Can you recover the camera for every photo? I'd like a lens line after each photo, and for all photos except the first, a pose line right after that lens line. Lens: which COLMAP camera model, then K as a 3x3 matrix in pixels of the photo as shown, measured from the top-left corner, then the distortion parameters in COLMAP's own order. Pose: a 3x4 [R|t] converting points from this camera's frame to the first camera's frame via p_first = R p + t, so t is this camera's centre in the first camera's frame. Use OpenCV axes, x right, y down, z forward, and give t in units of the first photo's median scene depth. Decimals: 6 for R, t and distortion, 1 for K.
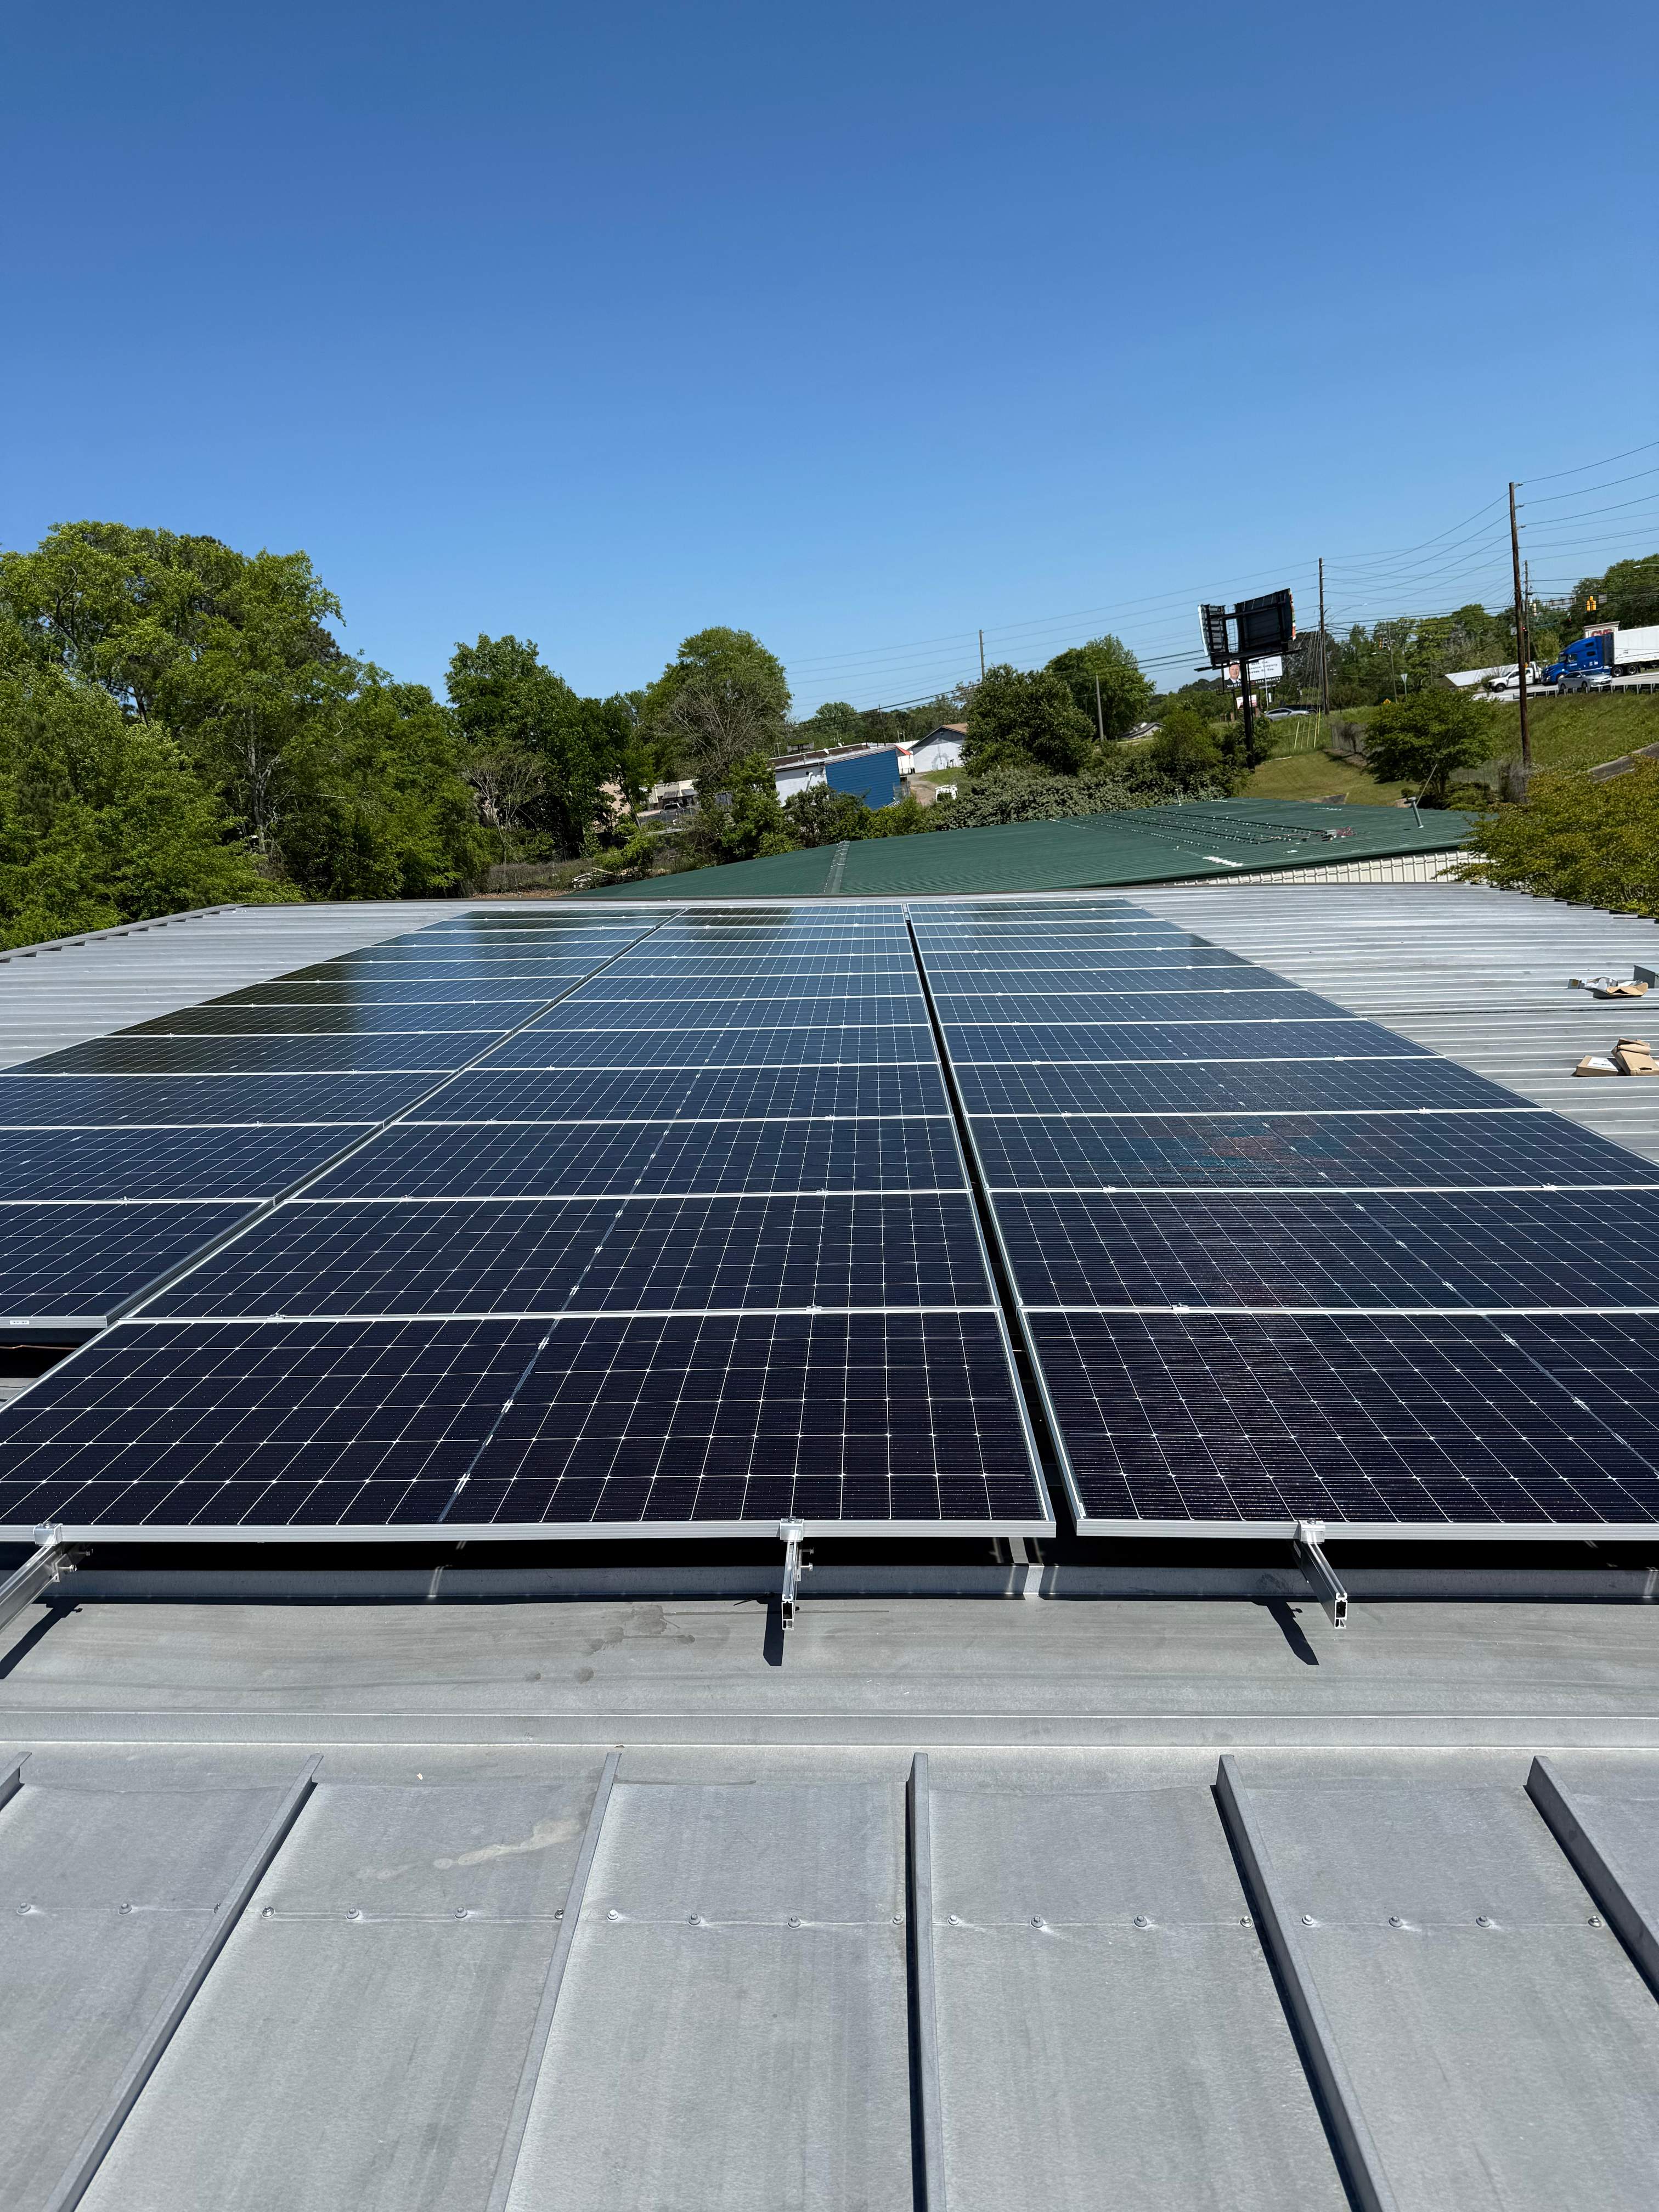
lens RADIAL K [[1559.3, 0, 829.5], [0, 1559.3, 1106.0], [0, 0, 1]] dist [0.000417, -0.003284]
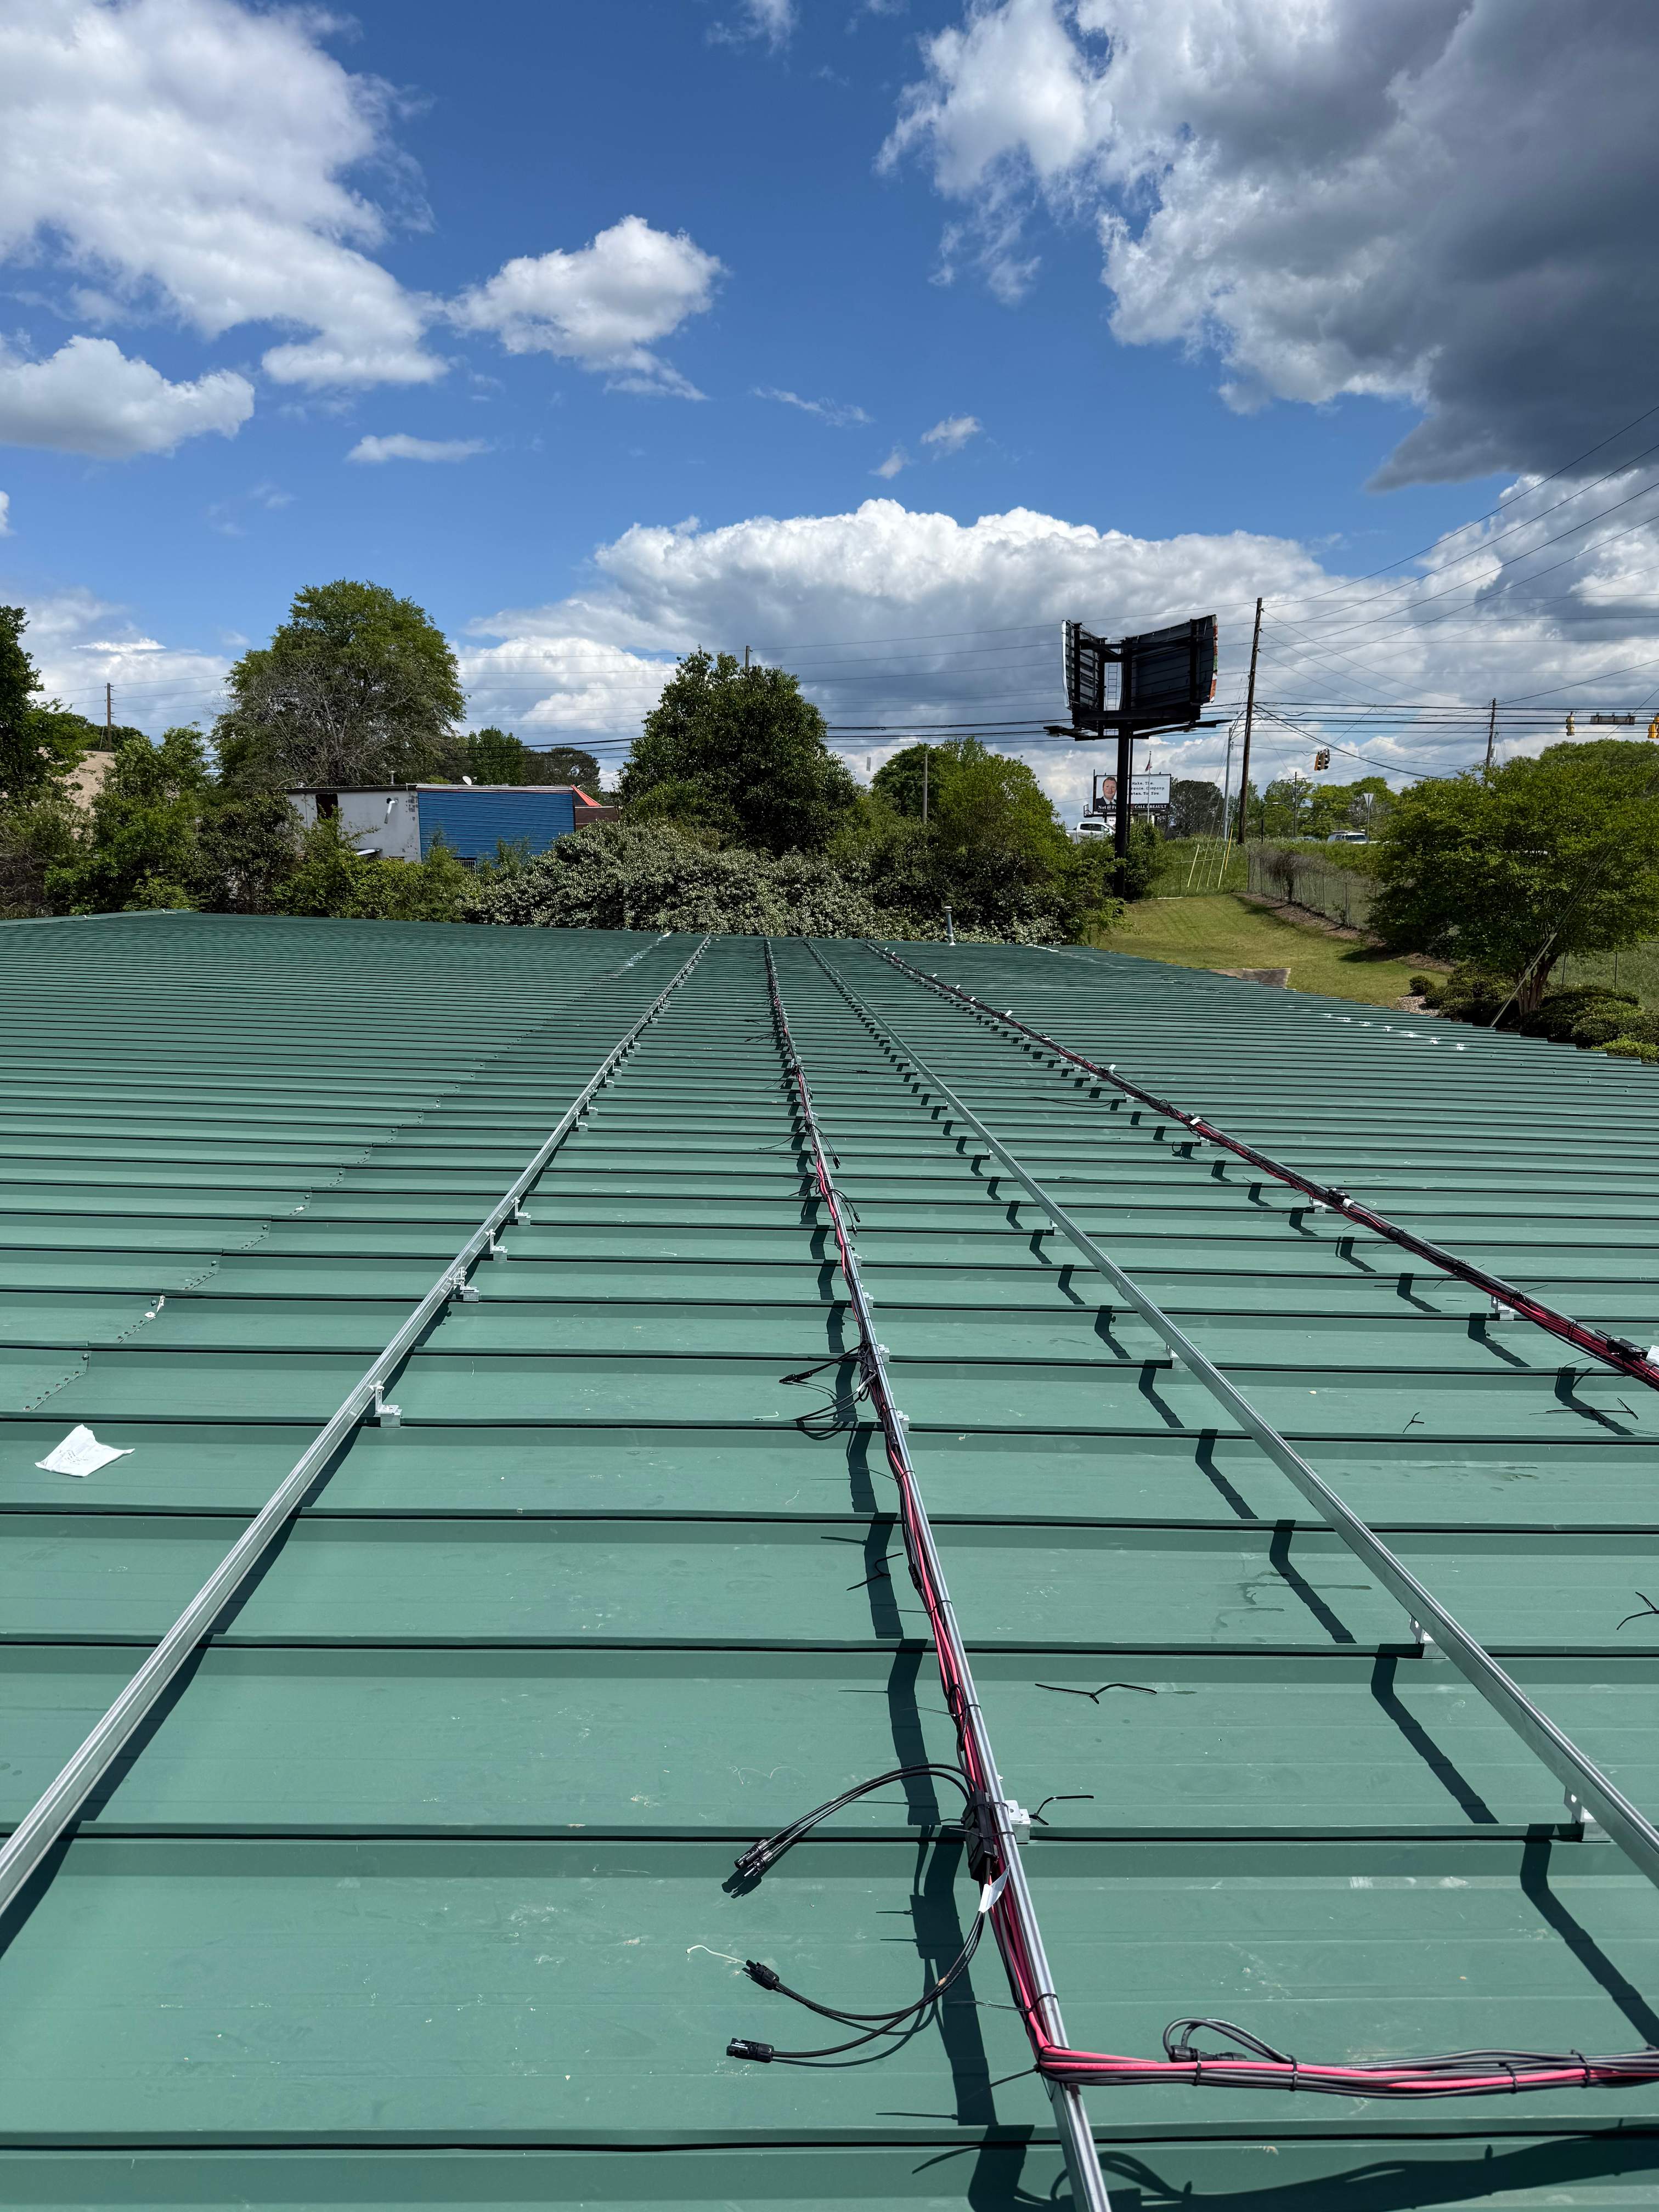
lens RADIAL K [[1559.3, 0, 829.5], [0, 1559.3, 1106.0], [0, 0, 1]] dist [0.000417, -0.003284]
pose [[0.985636, 0.136634, 0.099263, 0.114185], [-0.129749, 0.988870, -0.072813, -0.083260], [-0.108107, 0.058887, 0.992394, 0.427801]]
